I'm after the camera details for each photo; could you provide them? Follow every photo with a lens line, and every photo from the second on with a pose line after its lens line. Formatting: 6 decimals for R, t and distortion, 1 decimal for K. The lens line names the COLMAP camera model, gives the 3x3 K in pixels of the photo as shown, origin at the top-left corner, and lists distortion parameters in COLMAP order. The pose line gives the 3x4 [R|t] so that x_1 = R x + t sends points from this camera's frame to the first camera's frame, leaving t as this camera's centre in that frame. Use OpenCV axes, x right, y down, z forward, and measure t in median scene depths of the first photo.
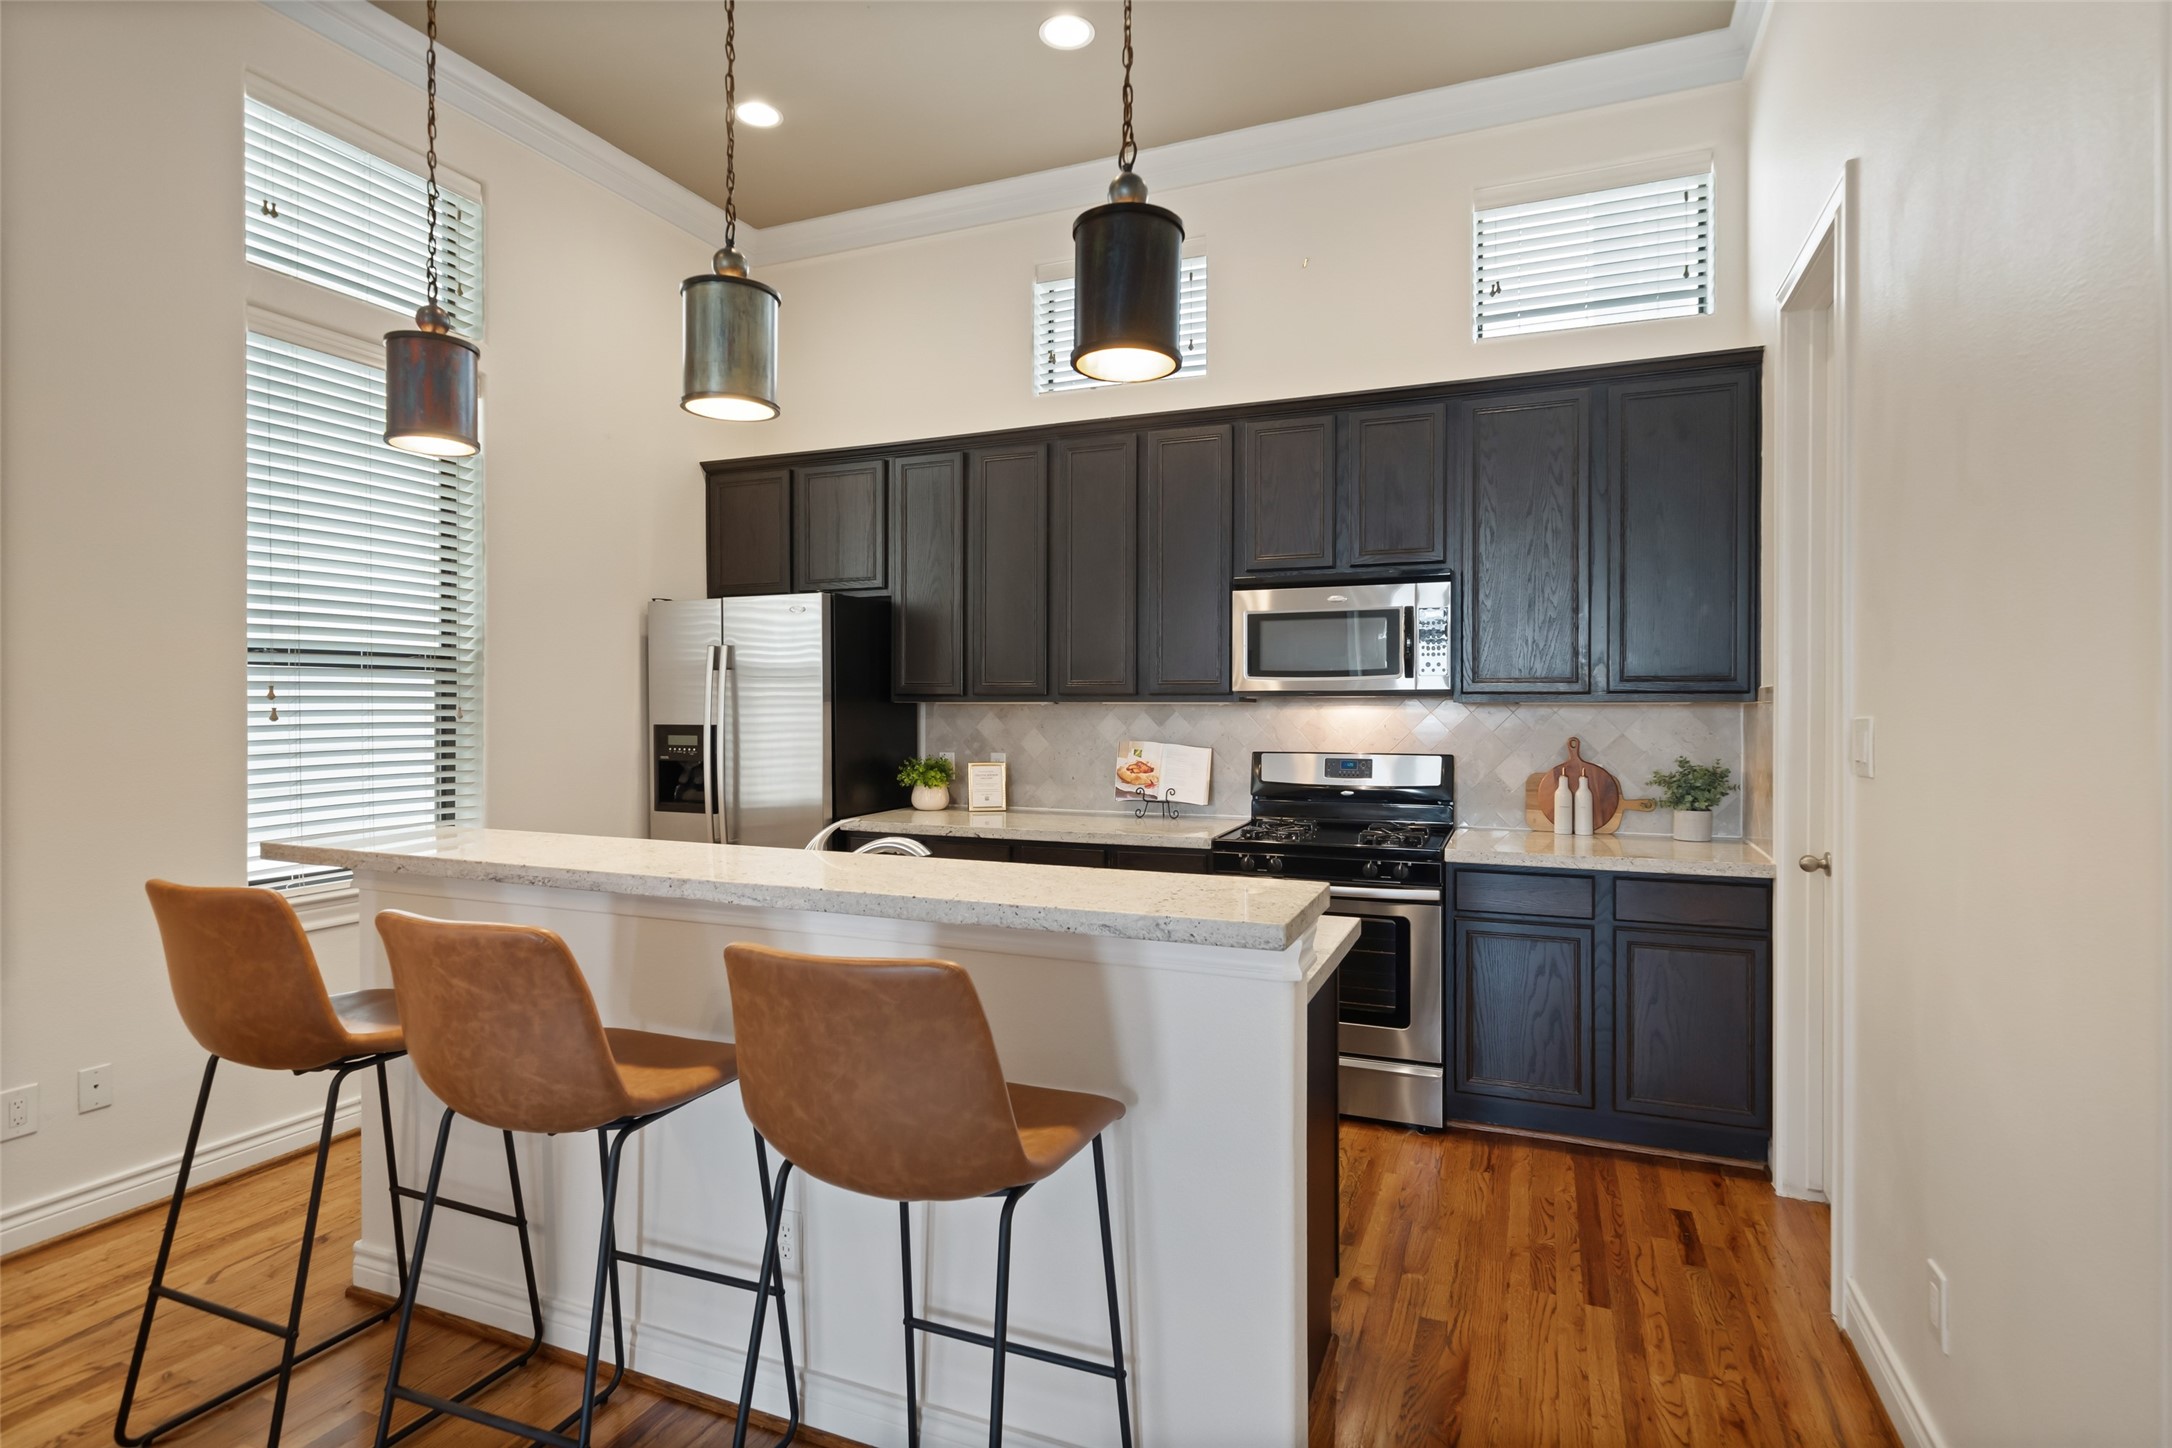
lens RADIAL K [[1101.6, 0, 1085.2], [0, 1101.6, 718.4], [0, 0, 1]] dist [0.002516, 0.000221]
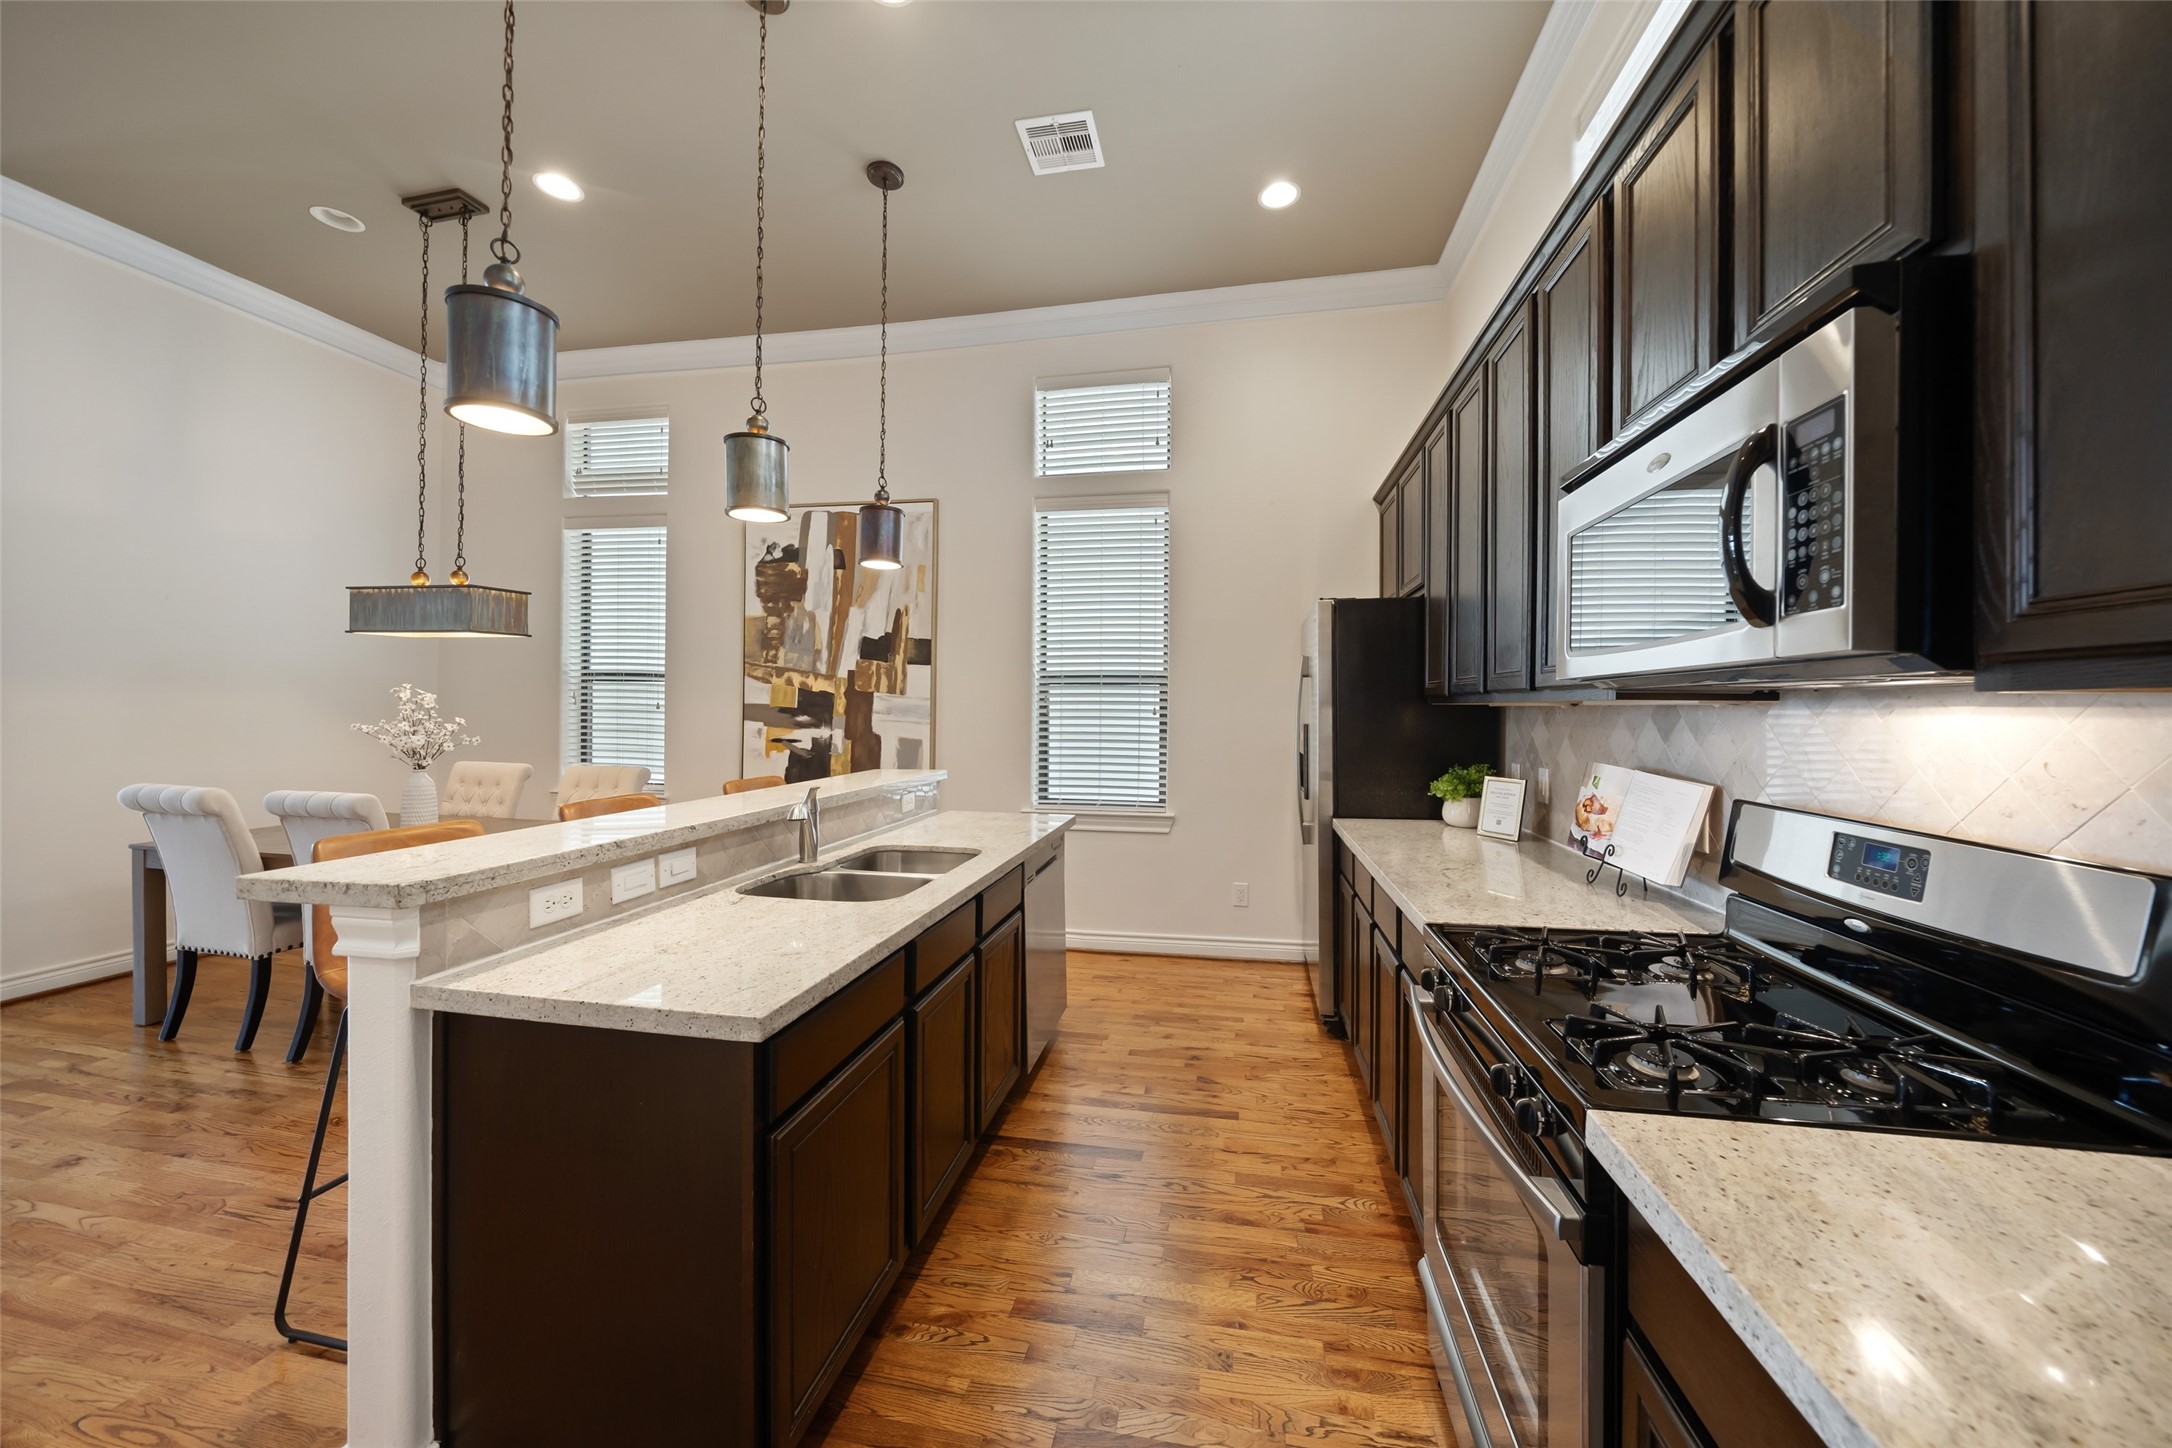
lens RADIAL K [[759.2, 0, 1099.3], [0, 759.2, 713.2], [0, 0, 1]] dist [-0.003499, -0.000198]
pose [[0.227001, 0.004703, -0.973883, 0.468012], [-0.011233, 0.999934, 0.002210, -0.006009], [0.973830, 0.010438, 0.227039, 0.731237]]
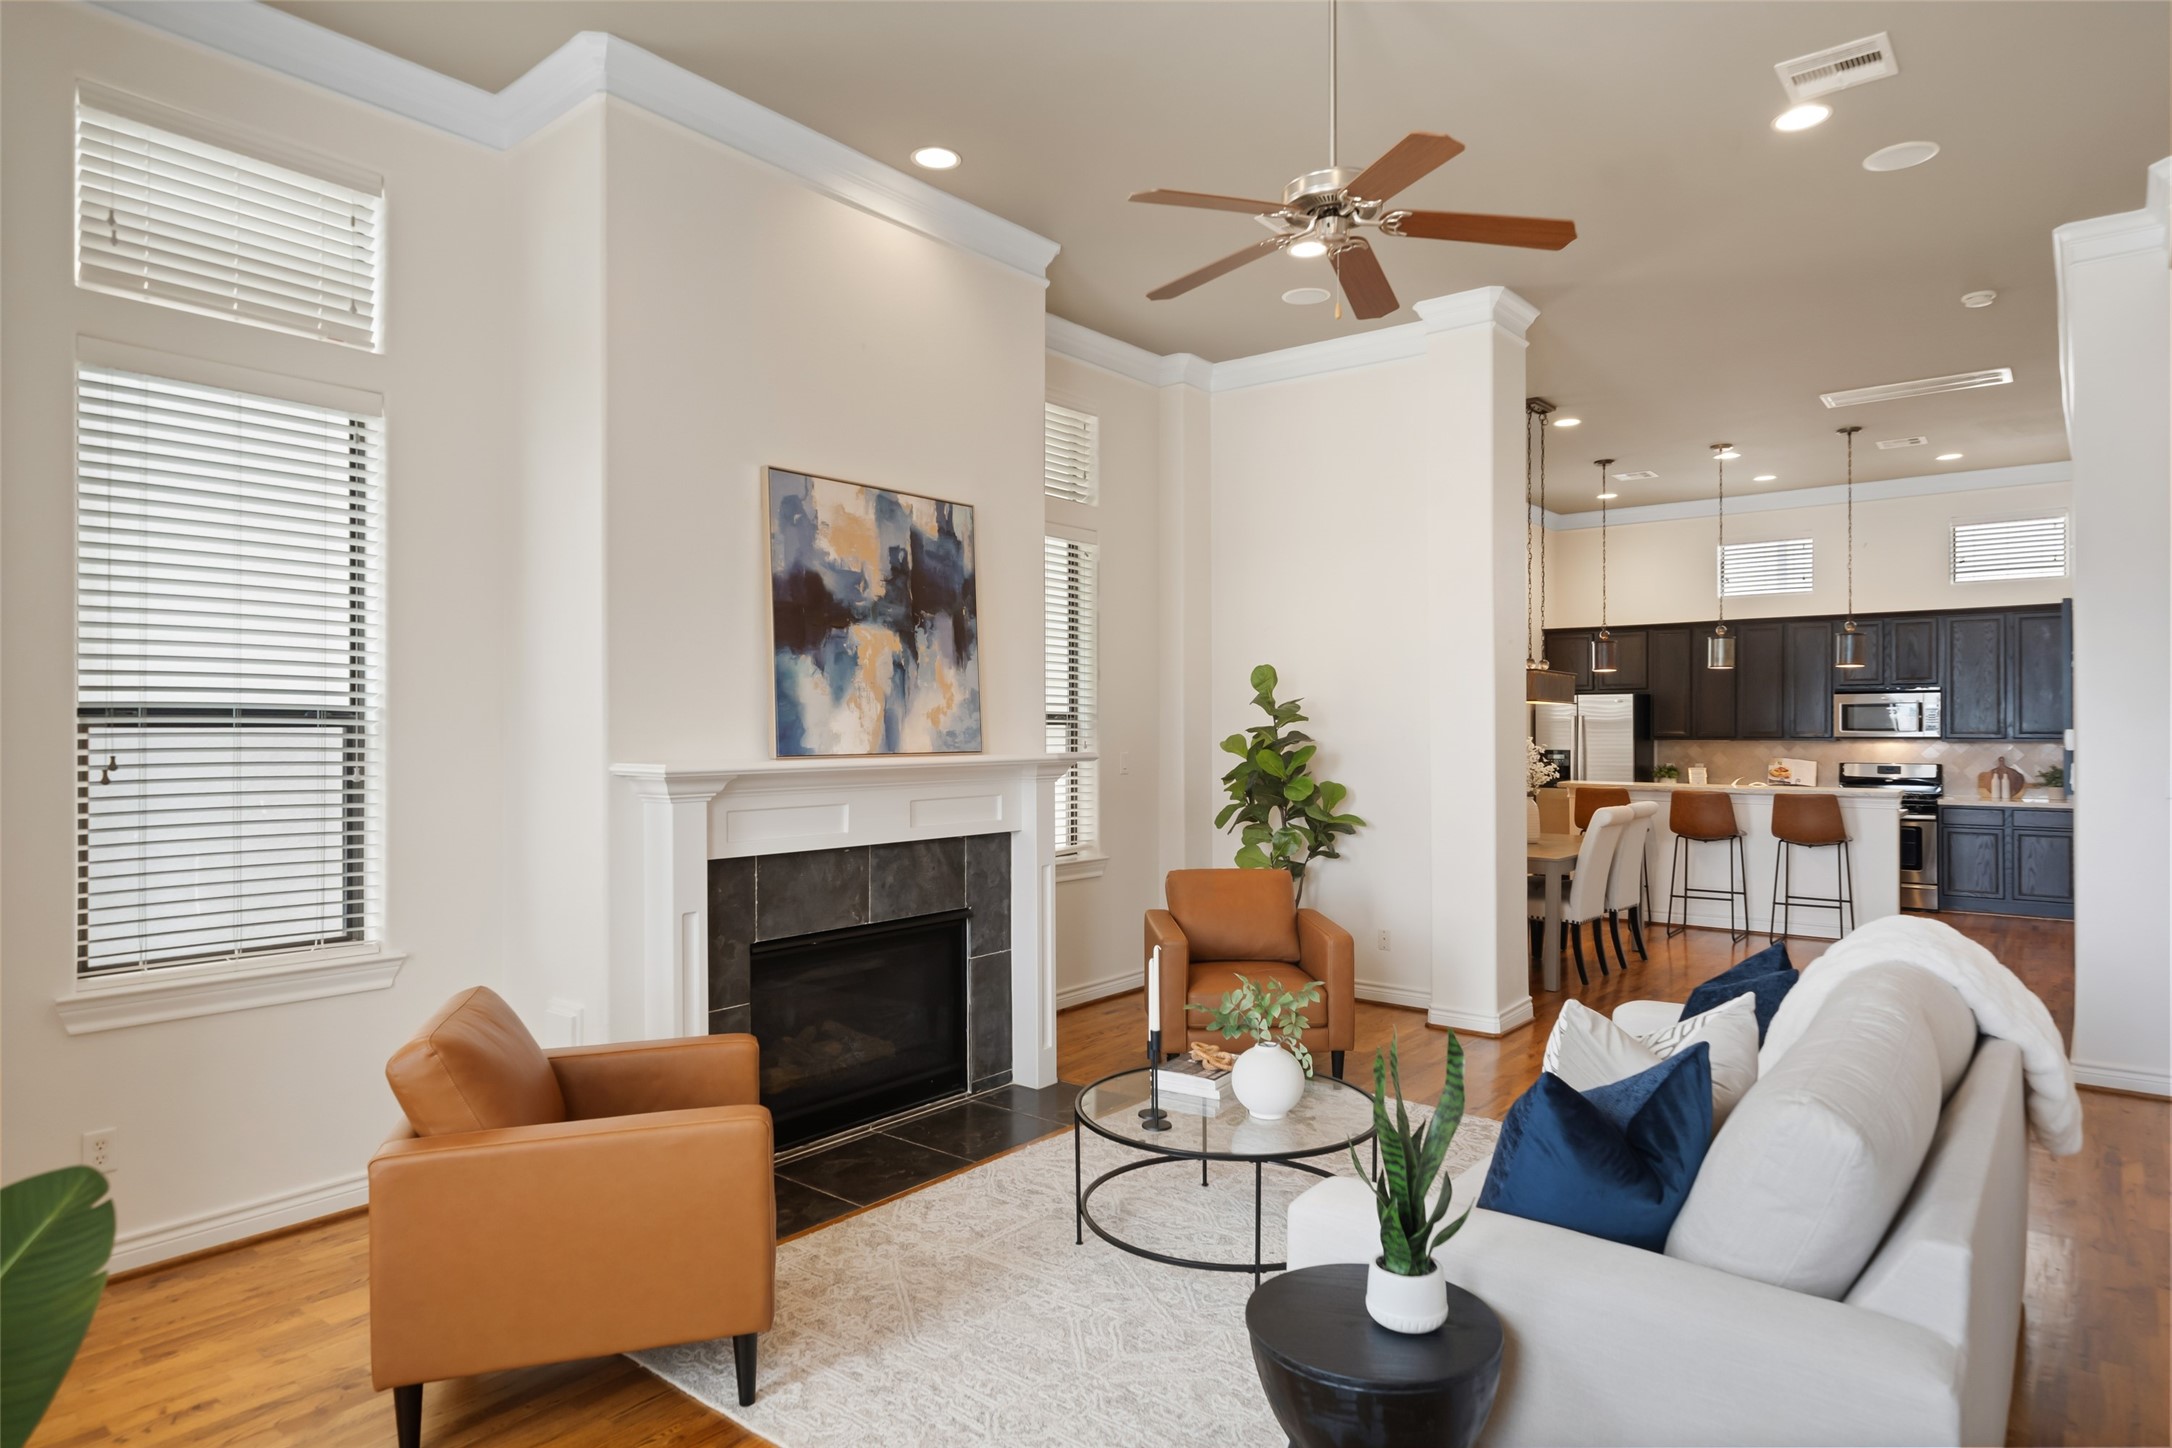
lens RADIAL K [[1252.1, 0, 1087.4], [0, 1252.1, 726.8], [0, 0, 1]] dist [-0.003194, -0.001474]
pose [[0.960058, -0.001303, -0.279798, -0.667867], [-0.002645, 0.999902, -0.013732, -0.004804], [0.279789, 0.013923, 0.959961, -2.064079]]
